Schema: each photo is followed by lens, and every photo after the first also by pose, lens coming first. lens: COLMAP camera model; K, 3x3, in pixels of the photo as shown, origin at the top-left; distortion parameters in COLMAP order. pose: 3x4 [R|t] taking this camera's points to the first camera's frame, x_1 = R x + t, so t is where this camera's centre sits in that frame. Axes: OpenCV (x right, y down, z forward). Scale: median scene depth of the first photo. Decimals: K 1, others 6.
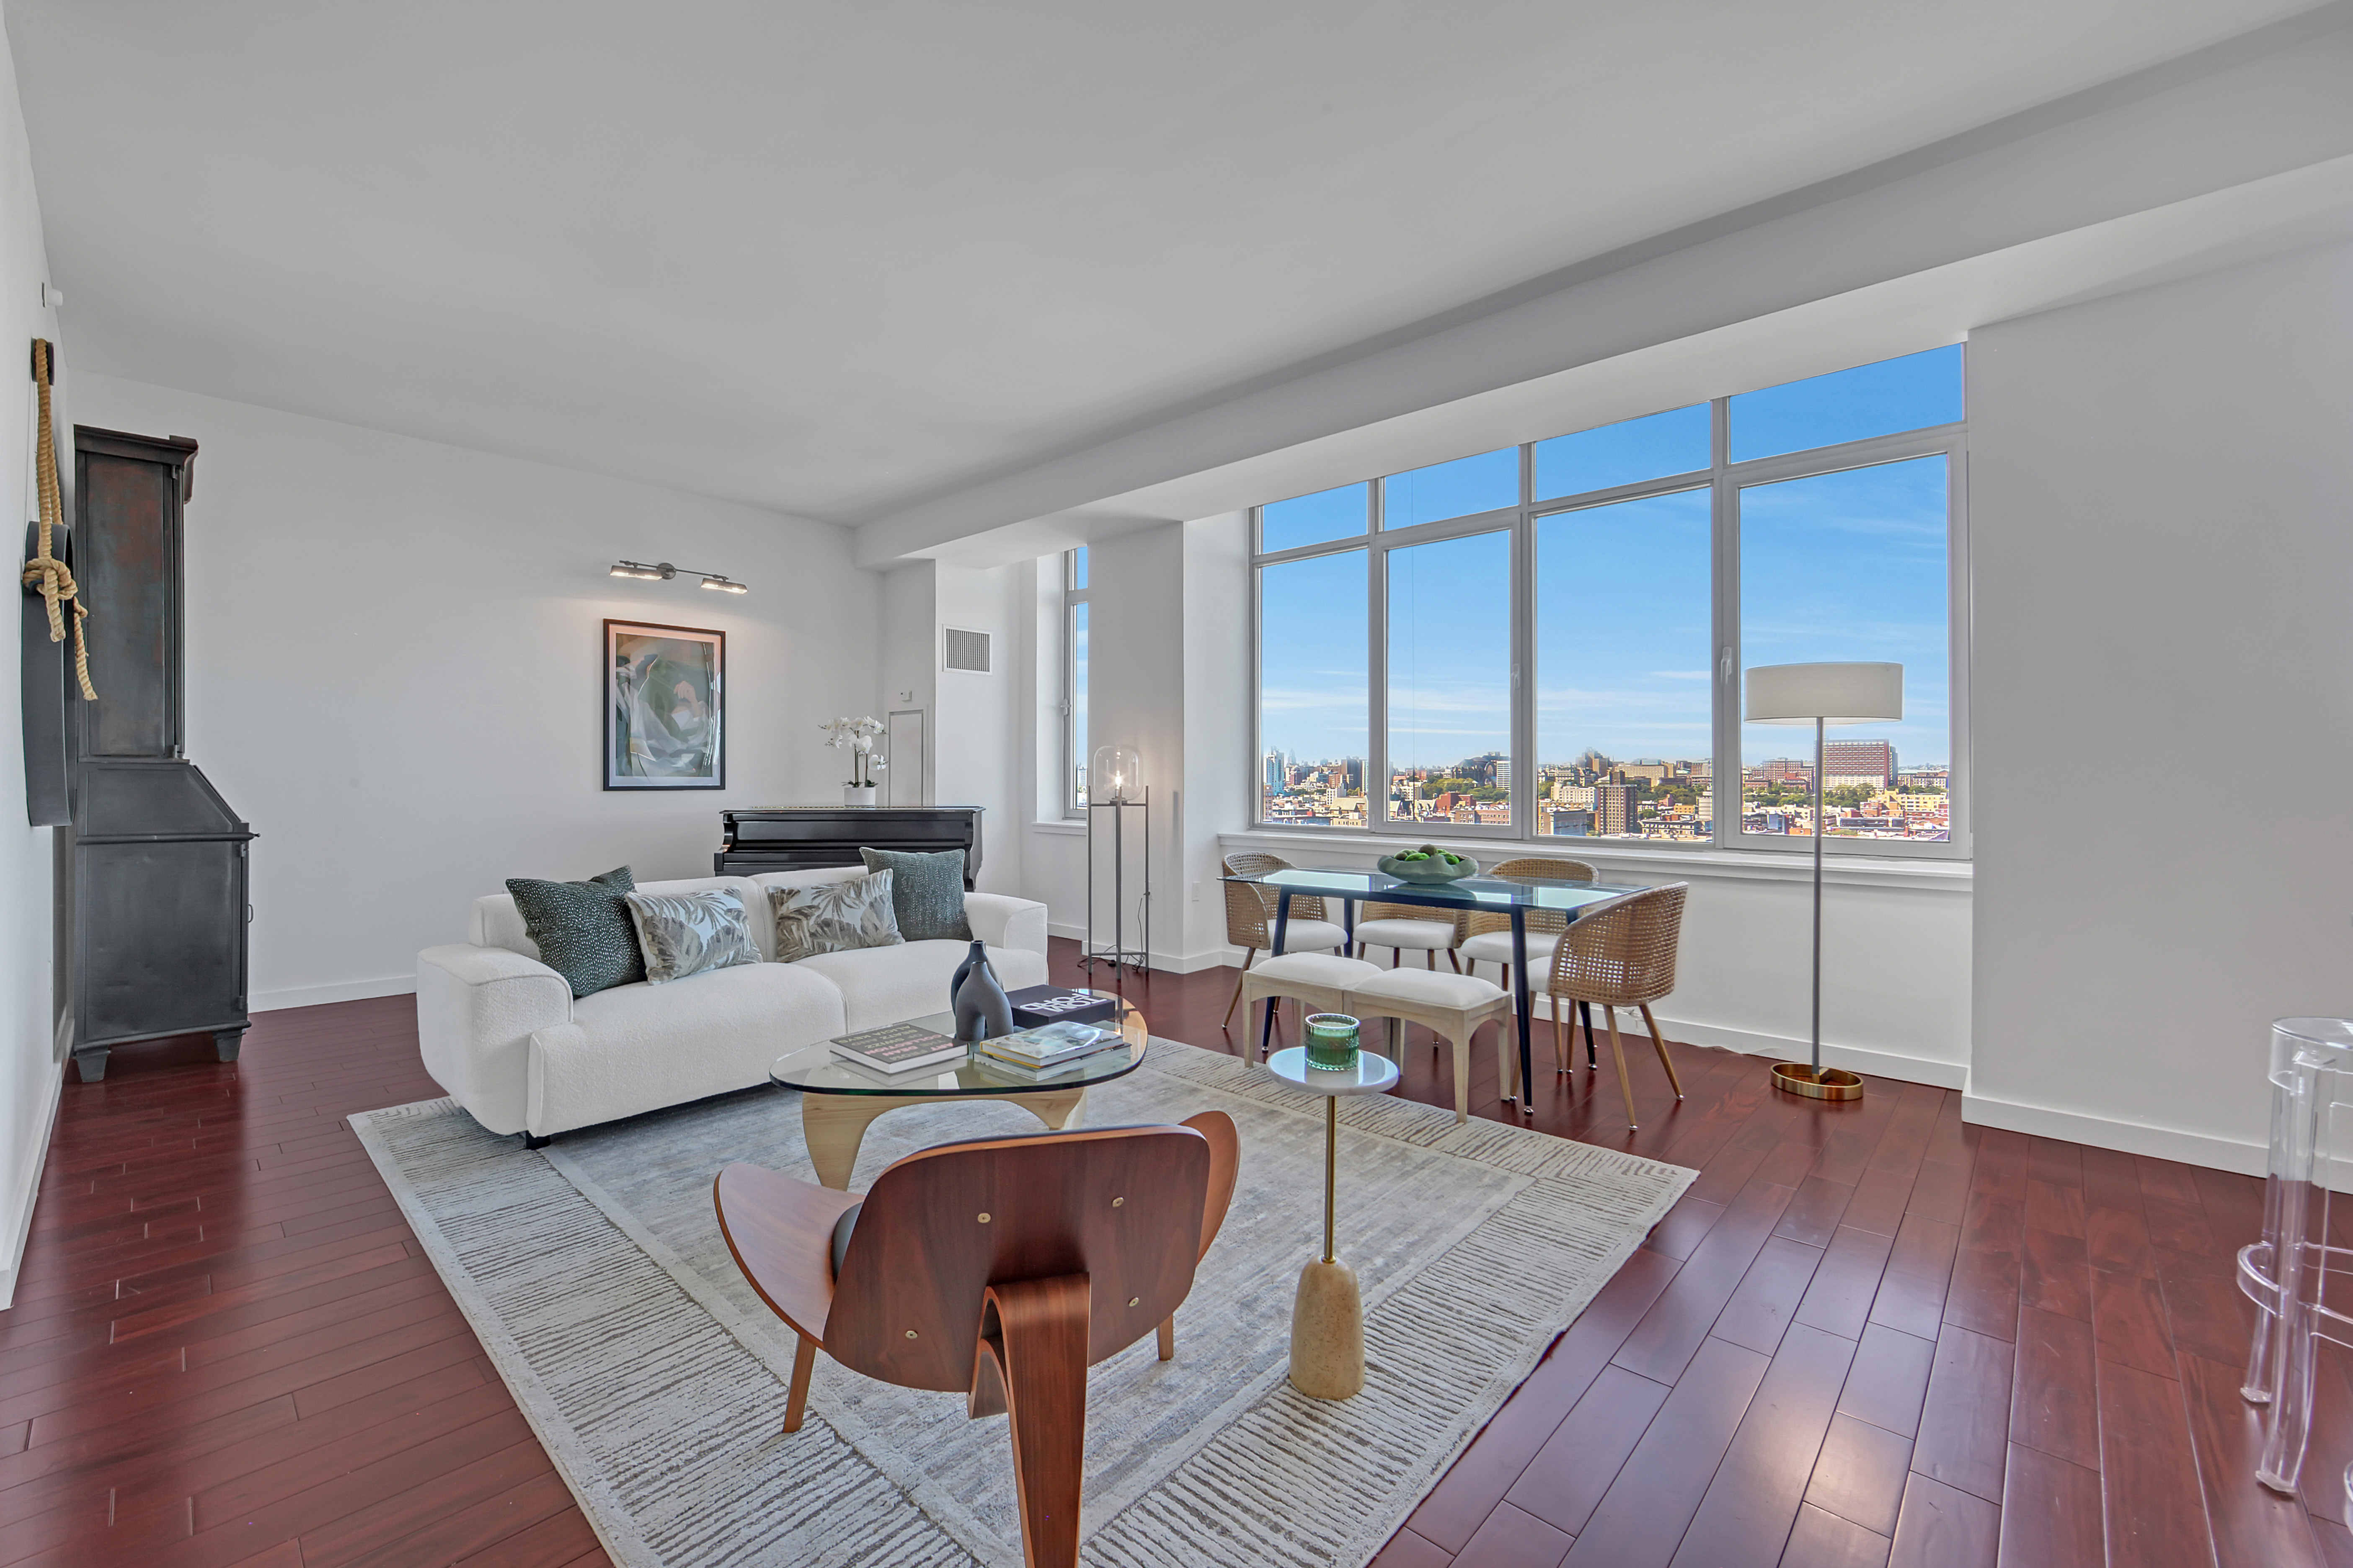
lens RADIAL K [[958.1, 0, 1176.5], [0, 958.1, 784.0], [0, 0, 1]] dist [-0.016530, 0.000007]
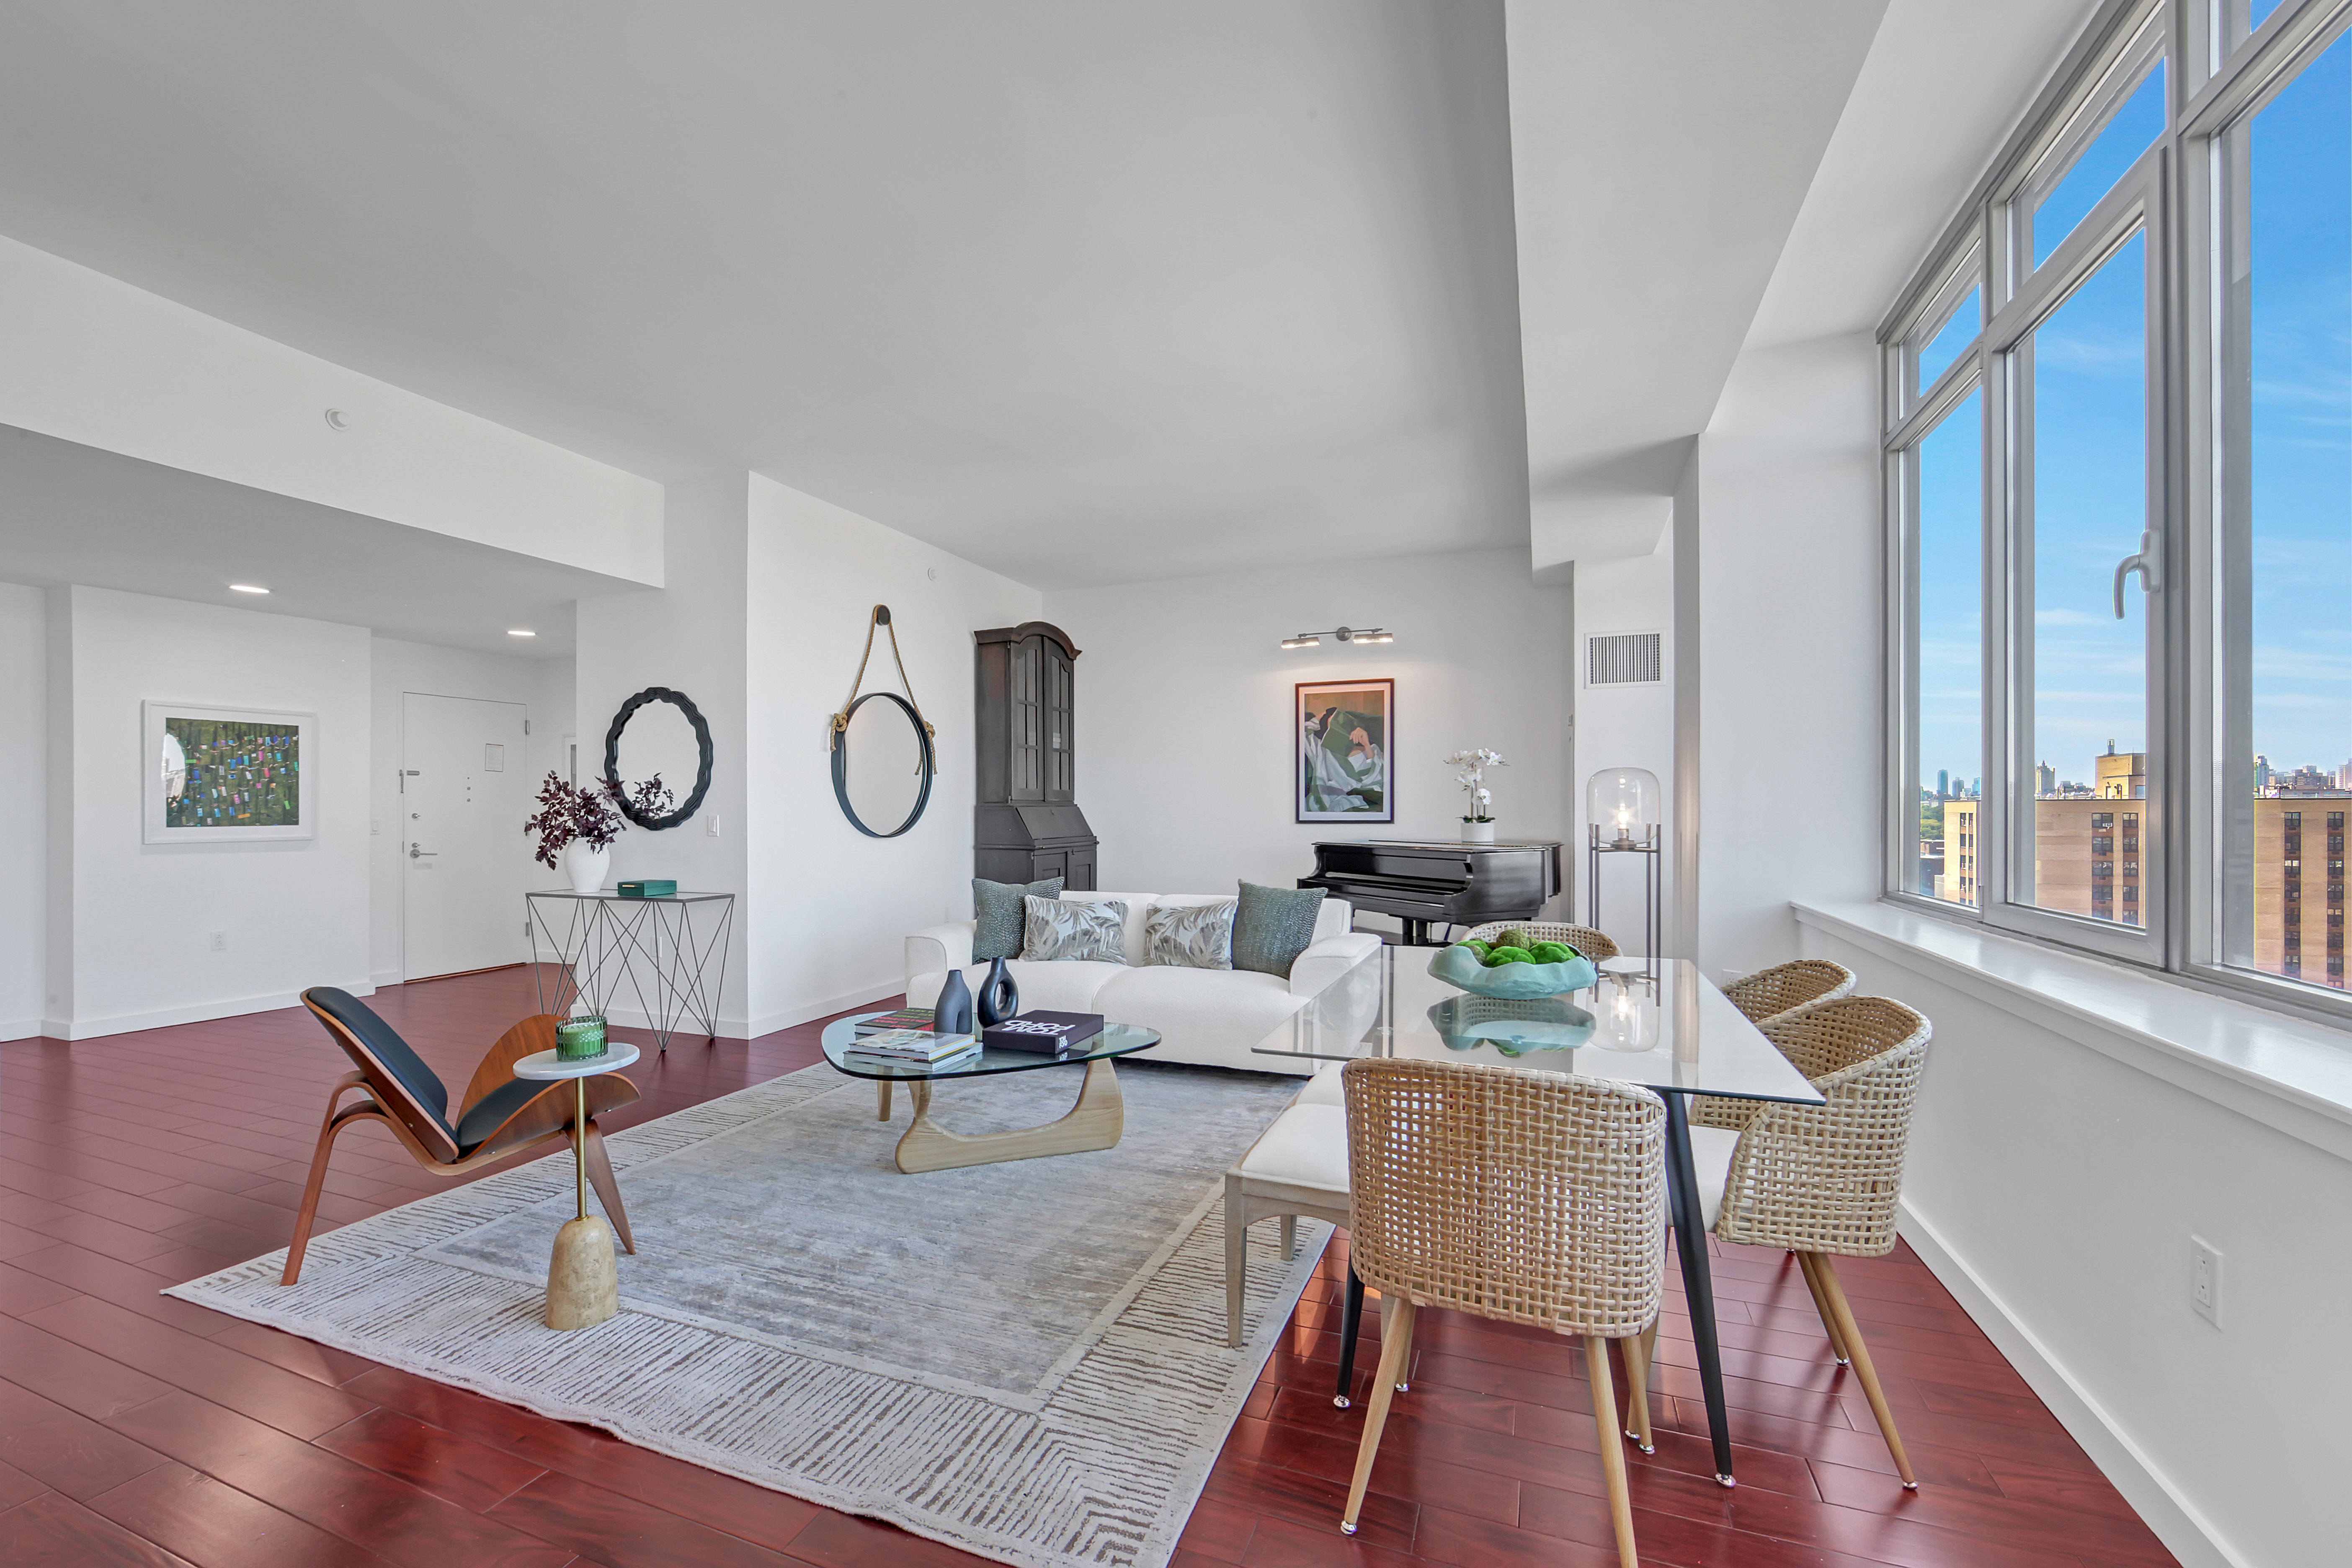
lens RADIAL K [[977.4, 0, 1174.1], [0, 977.4, 777.2], [0, 0, 1]] dist [-0.001825, 0.000075]
pose [[0.356867, -0.035730, -0.933472, 0.513347], [-0.003336, 0.999213, -0.039522, -0.002579], [0.934149, 0.017218, 0.356467, 0.402677]]
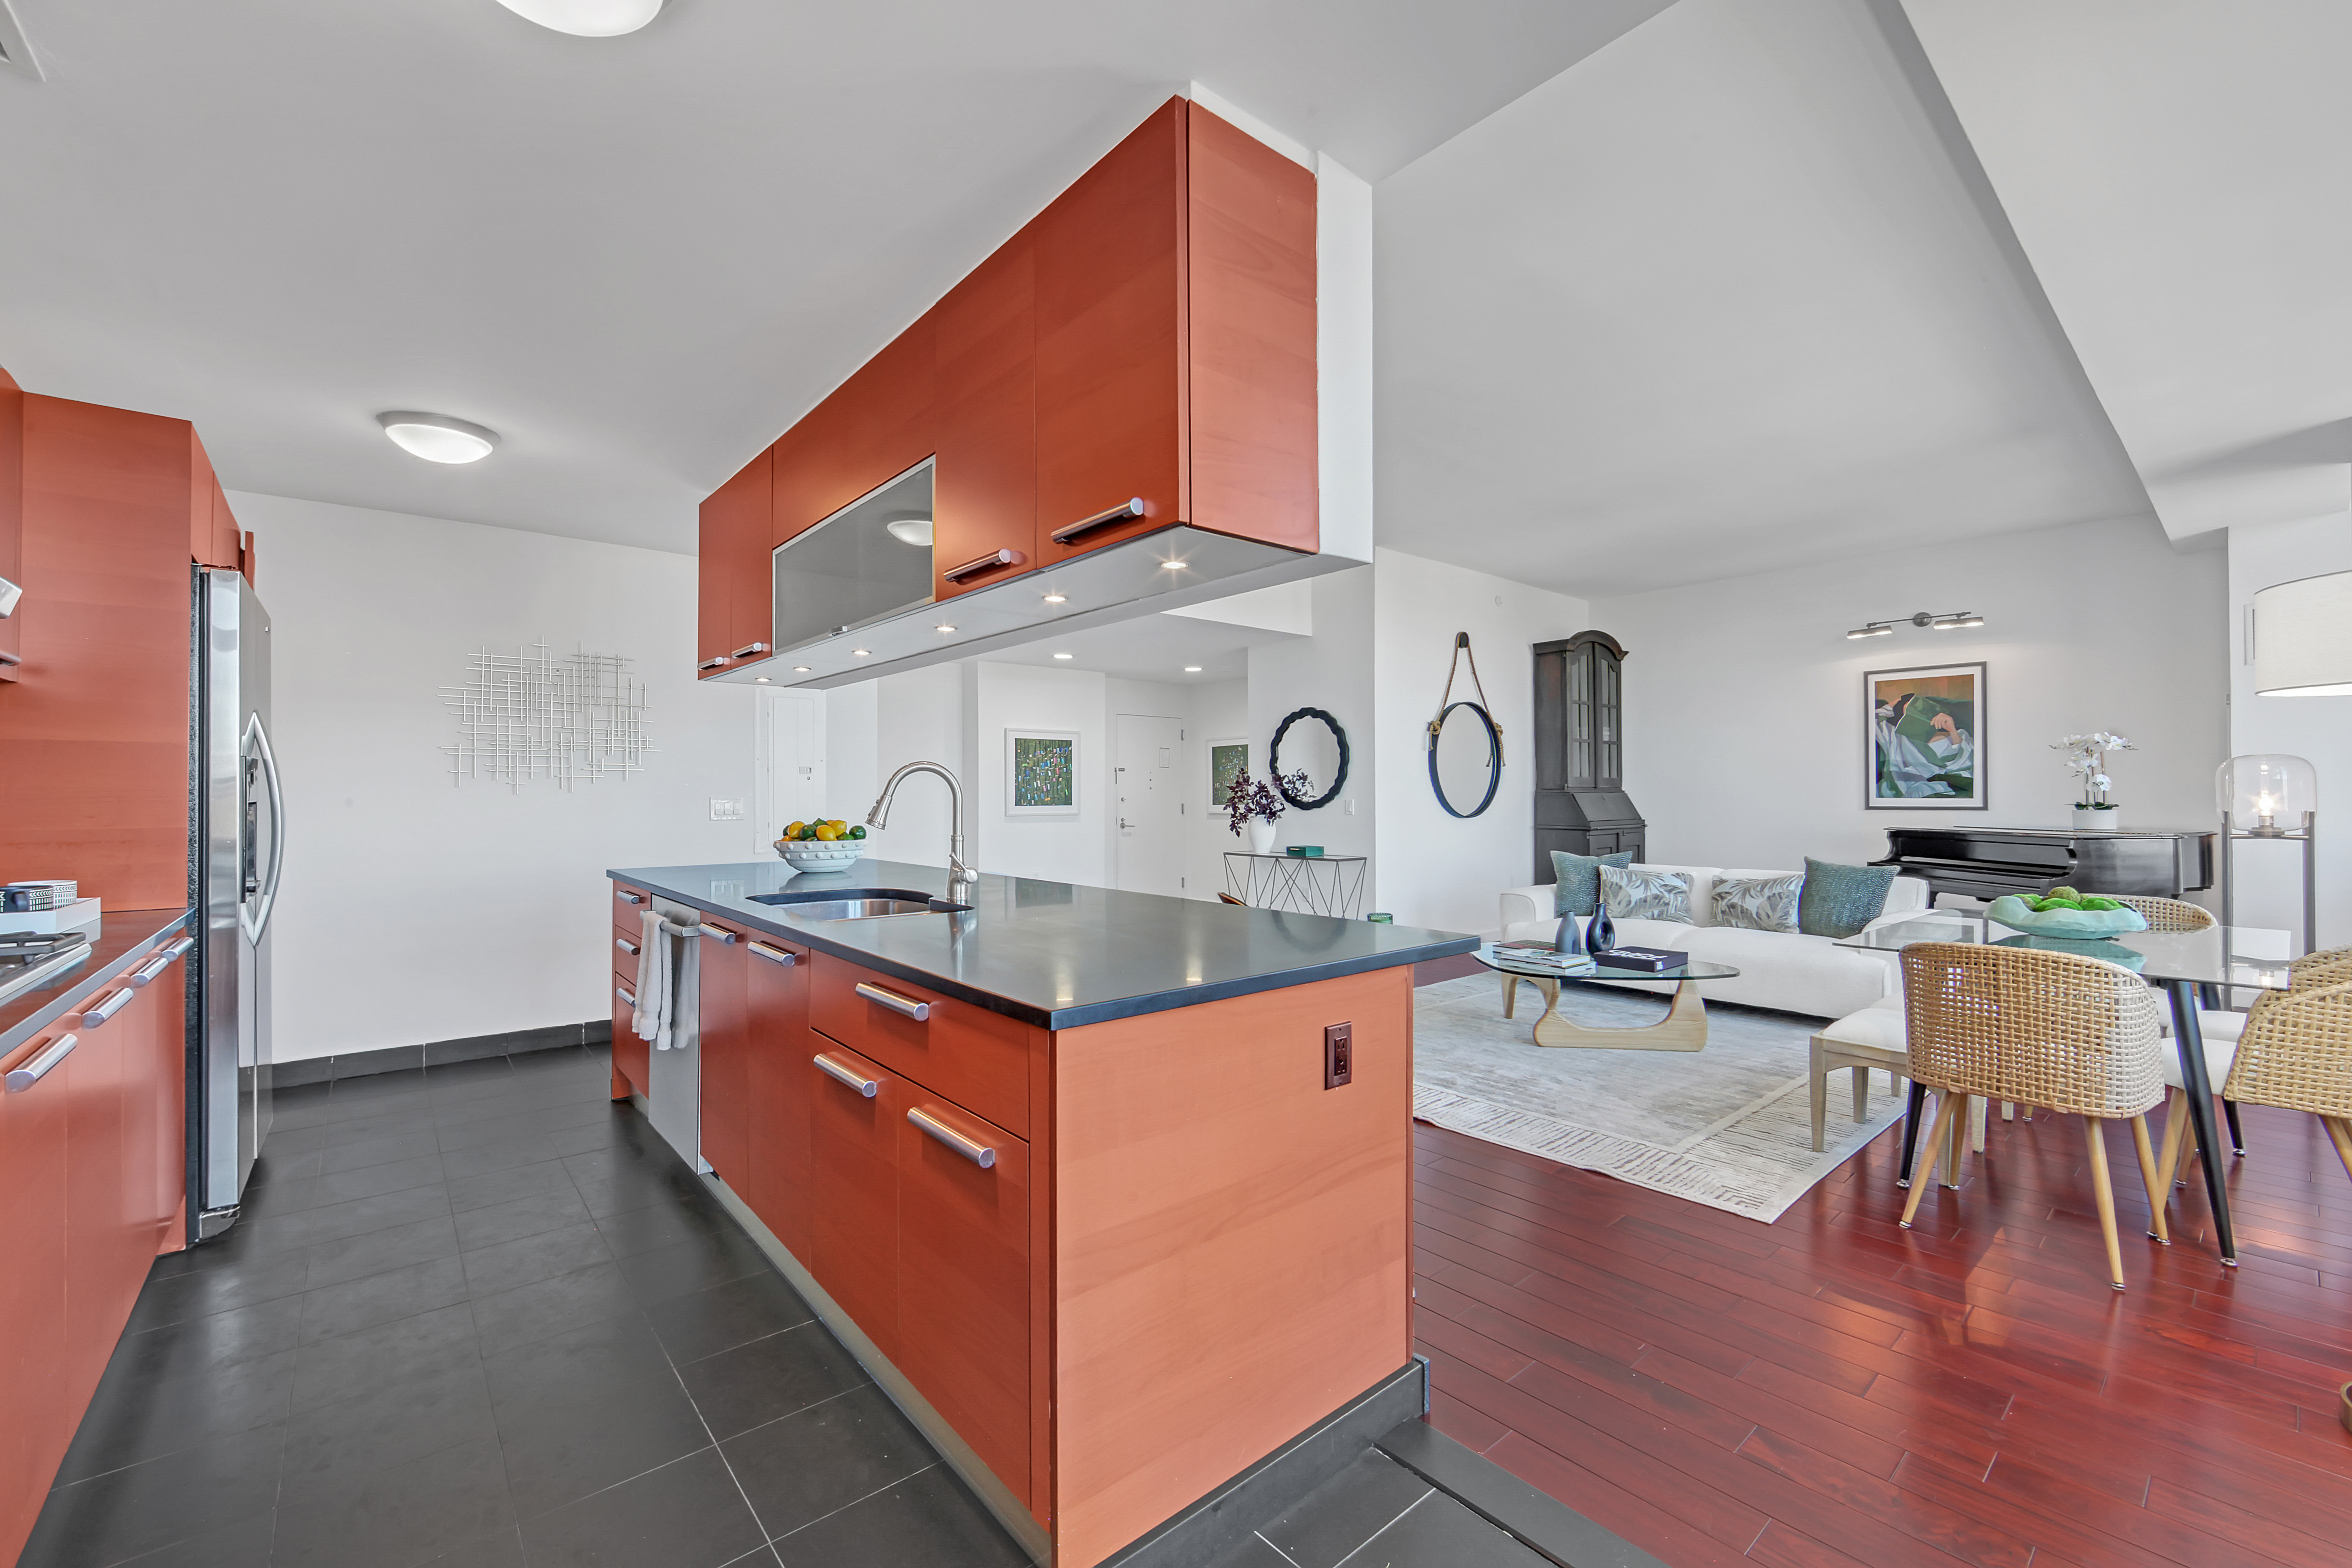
lens RADIAL K [[977.4, 0, 1174.1], [0, 977.4, 777.2], [0, 0, 1]] dist [-0.001825, 0.000075]
pose [[-0.127099, -0.022515, -0.991634, 0.773520], [-0.006791, 0.999739, -0.021828, -0.001380], [0.991867, 0.003960, -0.127219, 0.264967]]
